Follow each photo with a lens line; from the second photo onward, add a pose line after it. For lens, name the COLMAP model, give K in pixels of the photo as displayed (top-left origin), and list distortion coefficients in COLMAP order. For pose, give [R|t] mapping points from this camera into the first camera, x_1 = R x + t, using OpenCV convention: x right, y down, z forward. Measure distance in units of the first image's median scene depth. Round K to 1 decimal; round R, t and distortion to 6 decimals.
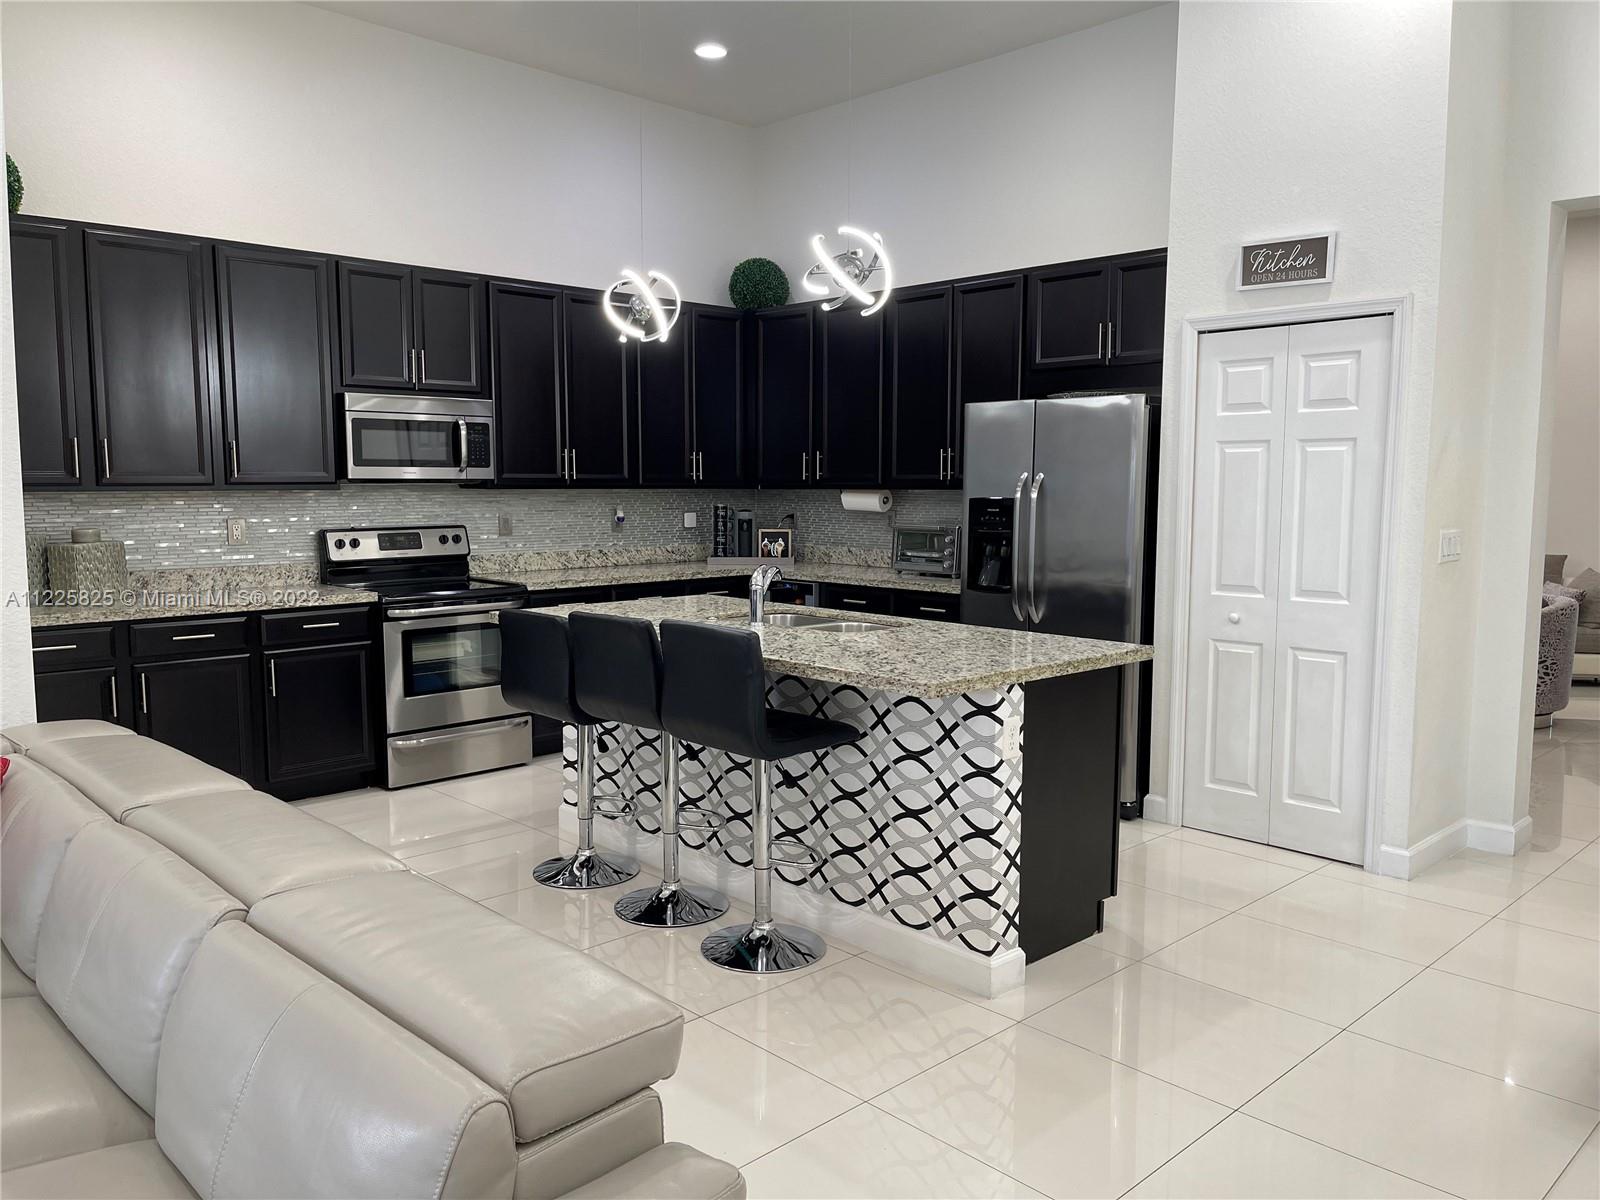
lens RADIAL K [[1212.6, 0, 793.1], [0, 1212.6, 608.0], [0, 0, 1]] dist [0.064056, -0.087049]
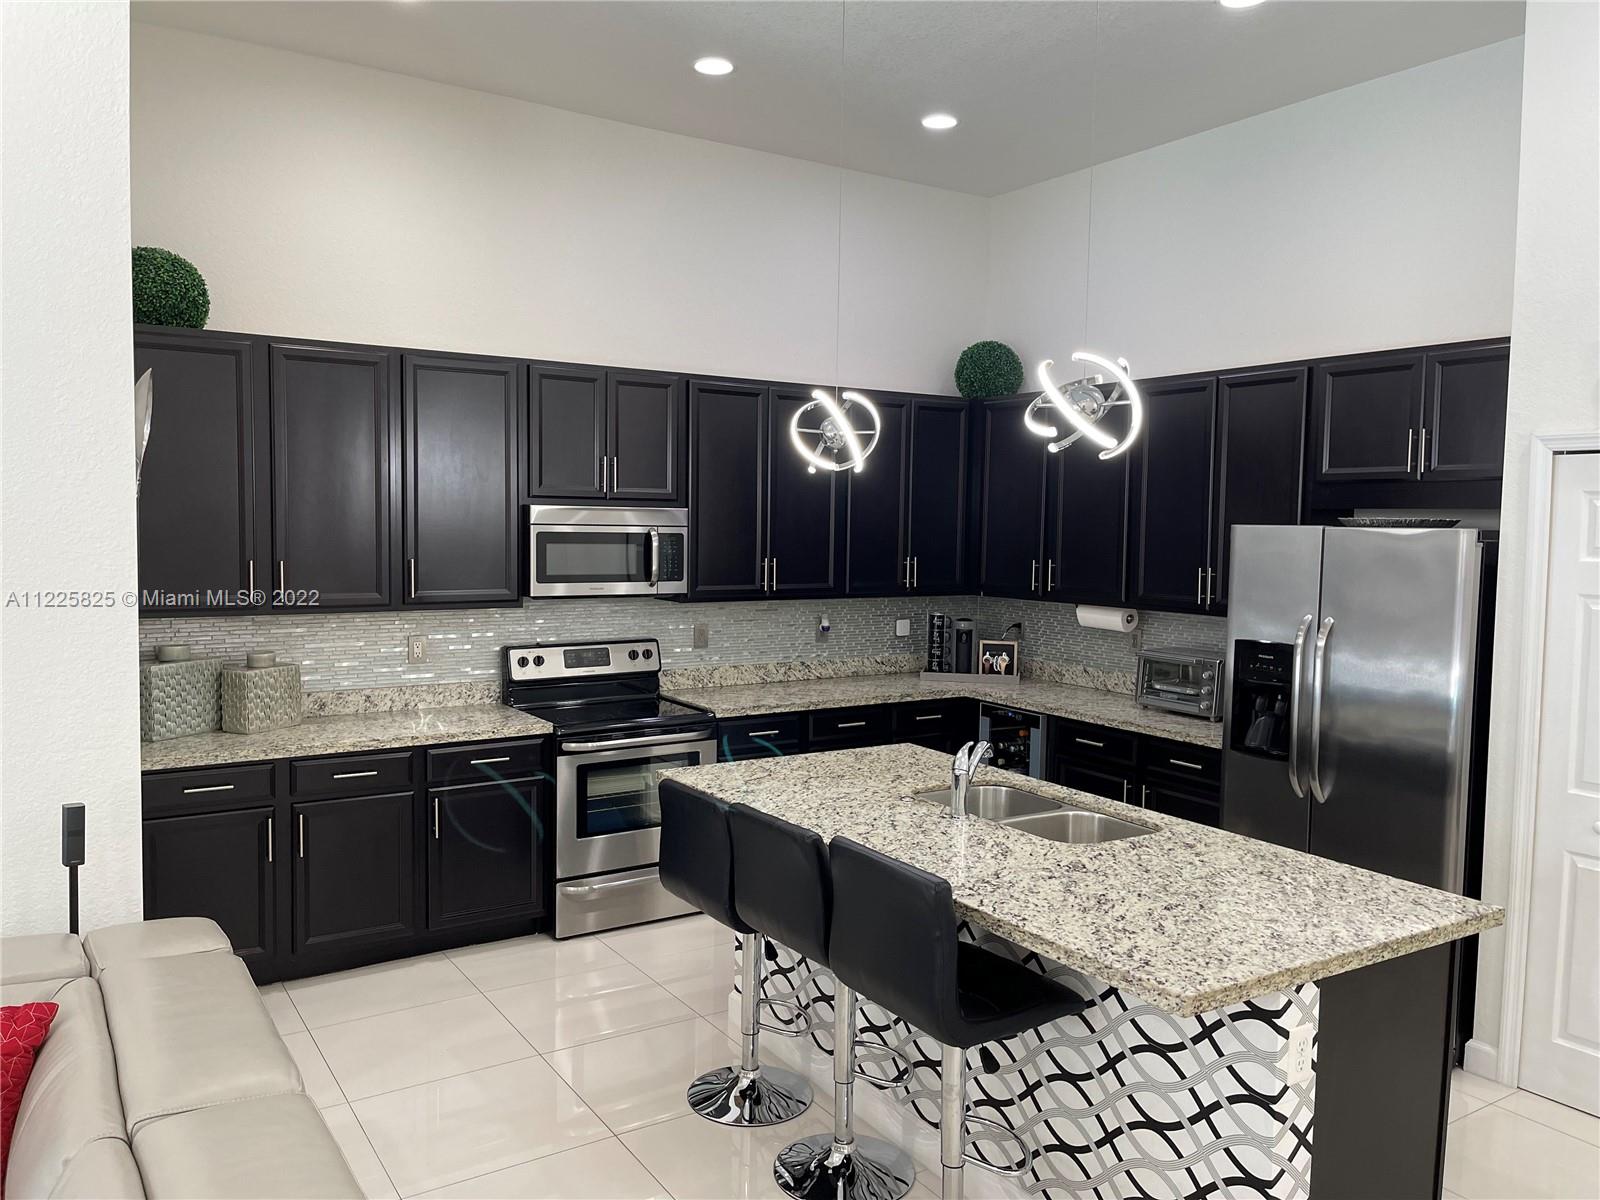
lens RADIAL K [[1212.6, 0, 790.1], [0, 1212.6, 598.6], [0, 0, 1]] dist [0.064056, -0.087049]
pose [[0.980449, 0.025964, -0.195053, 0.011969], [-0.034017, 0.998697, -0.038045, -0.085374], [0.193811, 0.043937, 0.980055, 0.146791]]
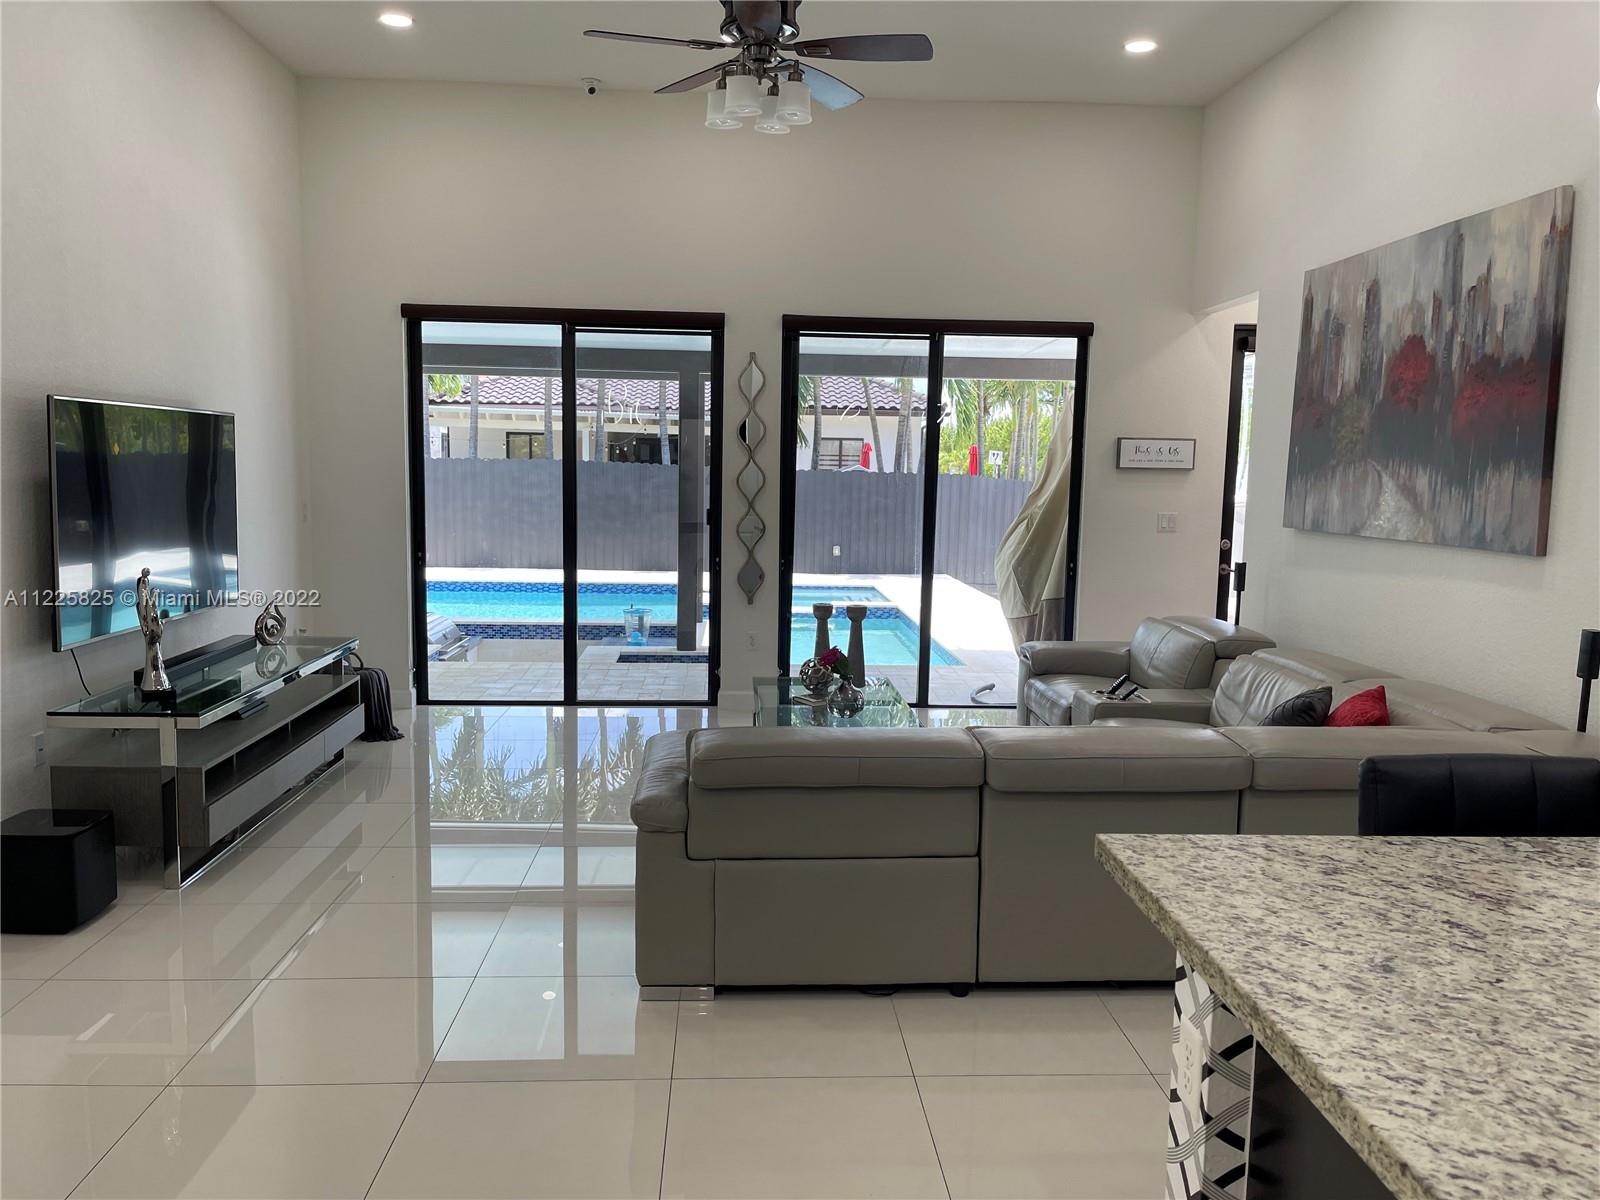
lens RADIAL K [[1212.6, 0, 811.6], [0, 1212.6, 609.7], [0, 0, 1]] dist [0.064056, -0.087049]
pose [[-0.641618, 0.080060, -0.762835, 0.430592], [-0.100456, 0.977200, 0.187051, -0.098961], [0.760418, 0.196647, -0.618947, 0.784459]]
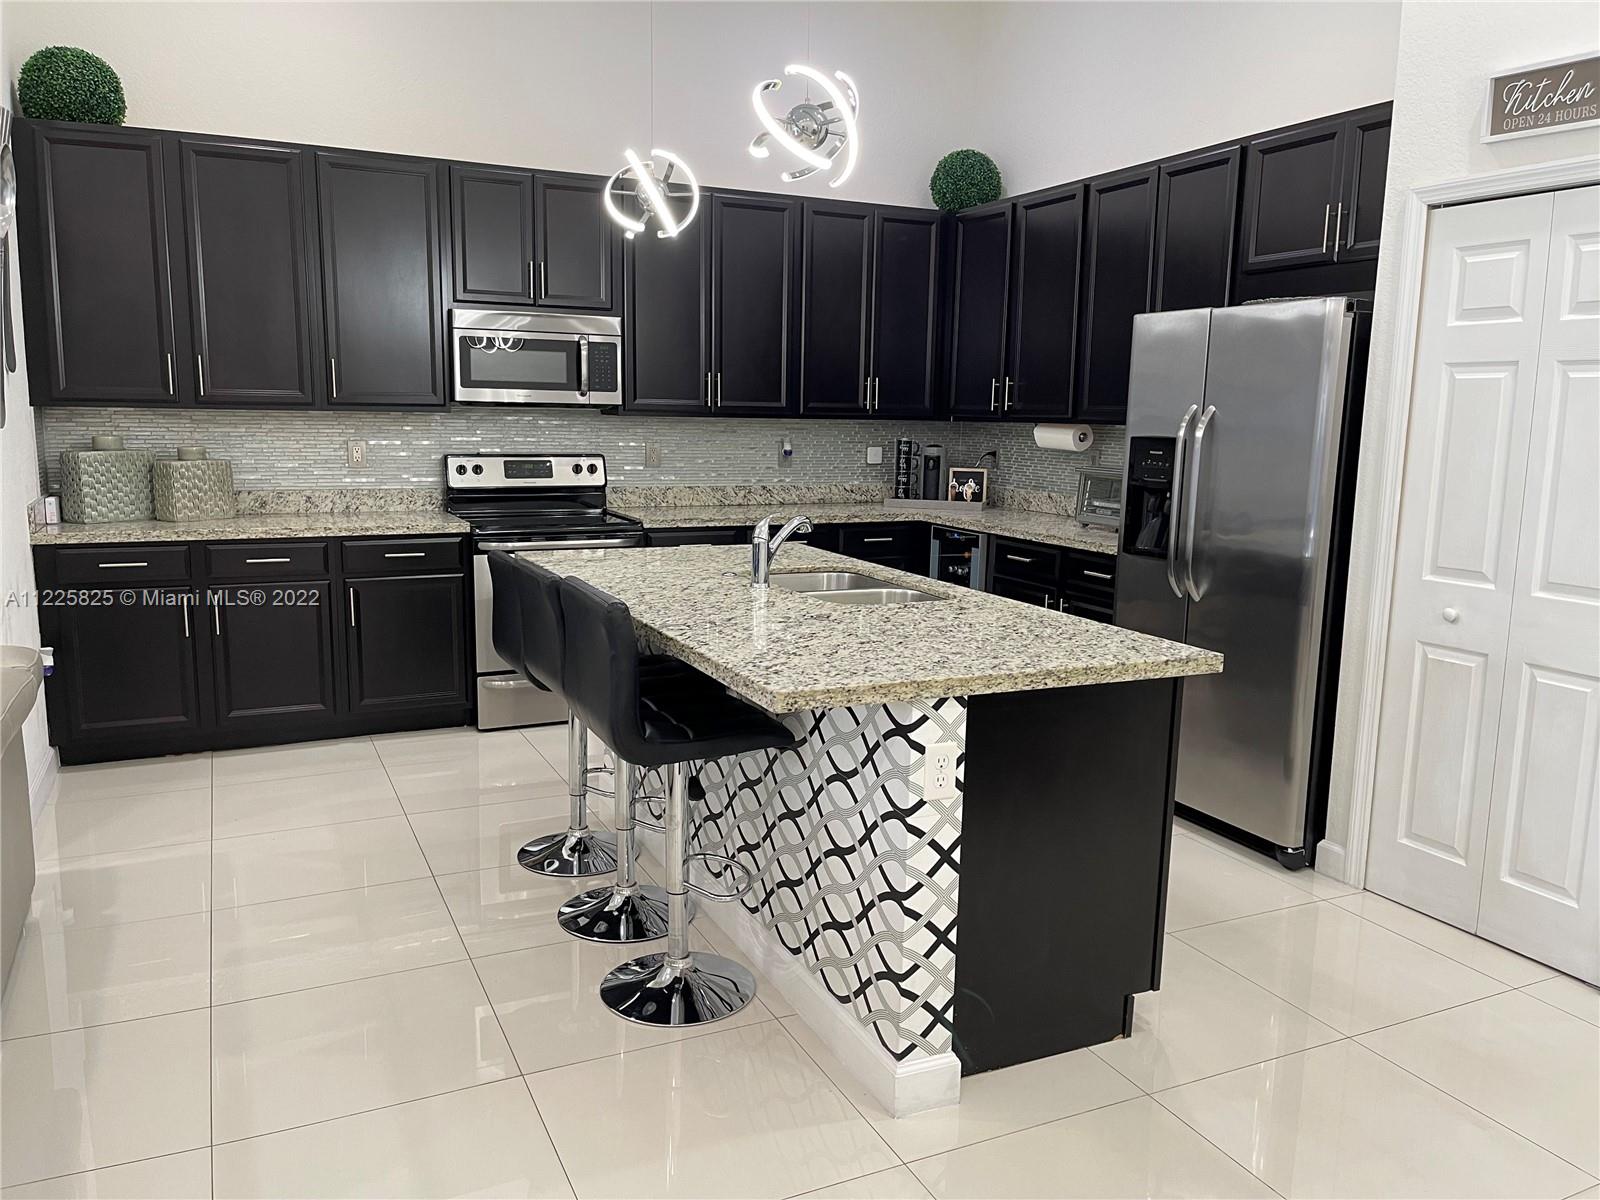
lens RADIAL K [[1212.6, 0, 799.6], [0, 1212.6, 606.0], [0, 0, 1]] dist [0.064056, -0.087049]
pose [[0.949296, 0.066500, -0.307271, 0.214695], [-0.050102, 0.996882, 0.060959, -0.020777], [0.310367, -0.042474, 0.949667, 0.200396]]
